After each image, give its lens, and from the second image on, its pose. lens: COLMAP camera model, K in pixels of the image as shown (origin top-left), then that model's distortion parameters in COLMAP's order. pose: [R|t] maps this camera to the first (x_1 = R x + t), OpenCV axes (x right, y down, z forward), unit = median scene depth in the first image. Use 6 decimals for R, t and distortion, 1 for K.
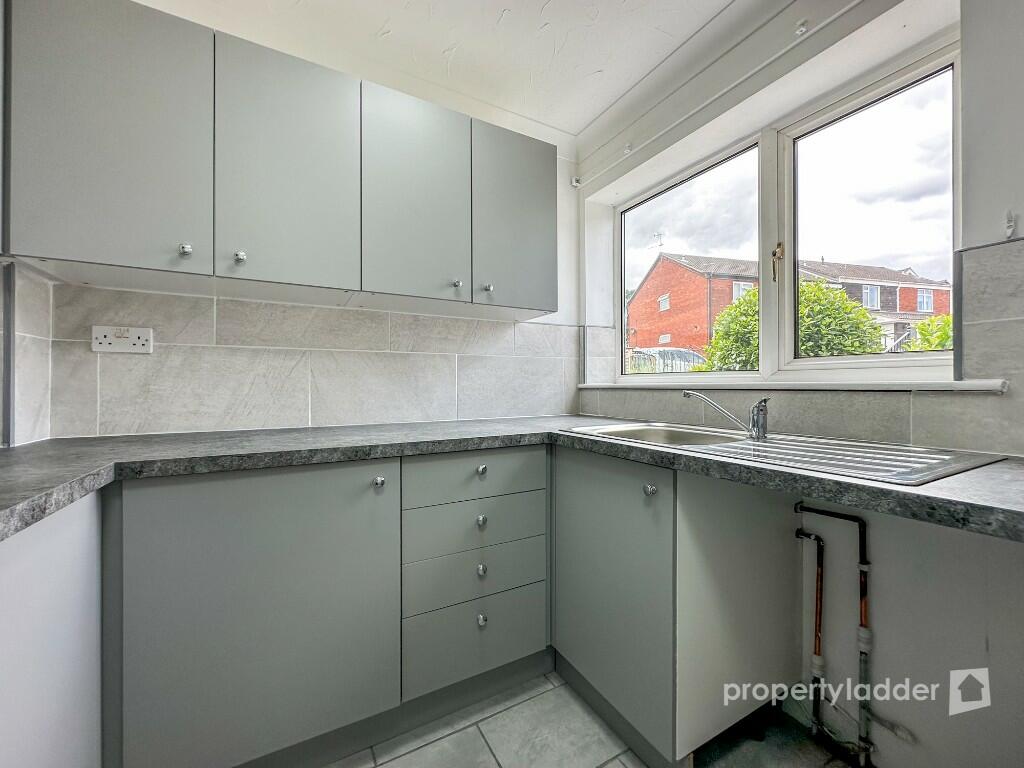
lens RADIAL K [[414.8, 0, 513.8], [0, 414.8, 384.4], [0, 0, 1]] dist [-0.004056, -0.000195]
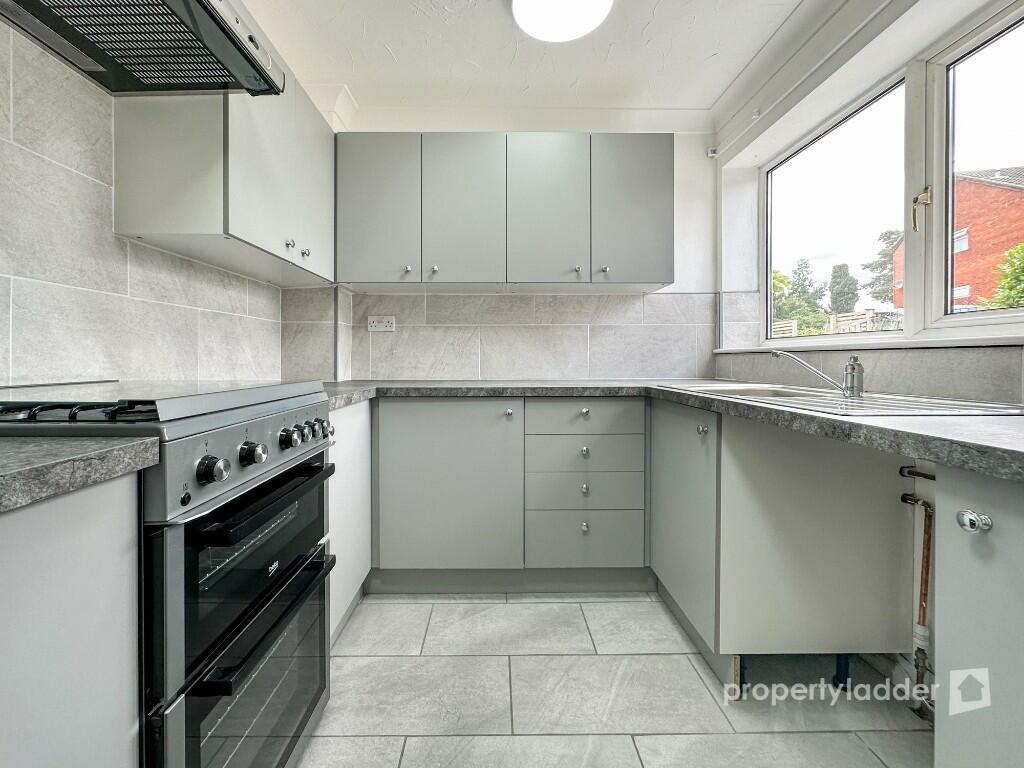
lens RADIAL K [[414.8, 0, 490.8], [0, 414.8, 360.1], [0, 0, 1]] dist [-0.004056, -0.000195]
pose [[0.872382, 0.003404, -0.488813, 0.278469], [-0.000234, 0.999979, 0.006545, 0.030420], [0.488824, -0.005595, 0.872364, -0.265591]]
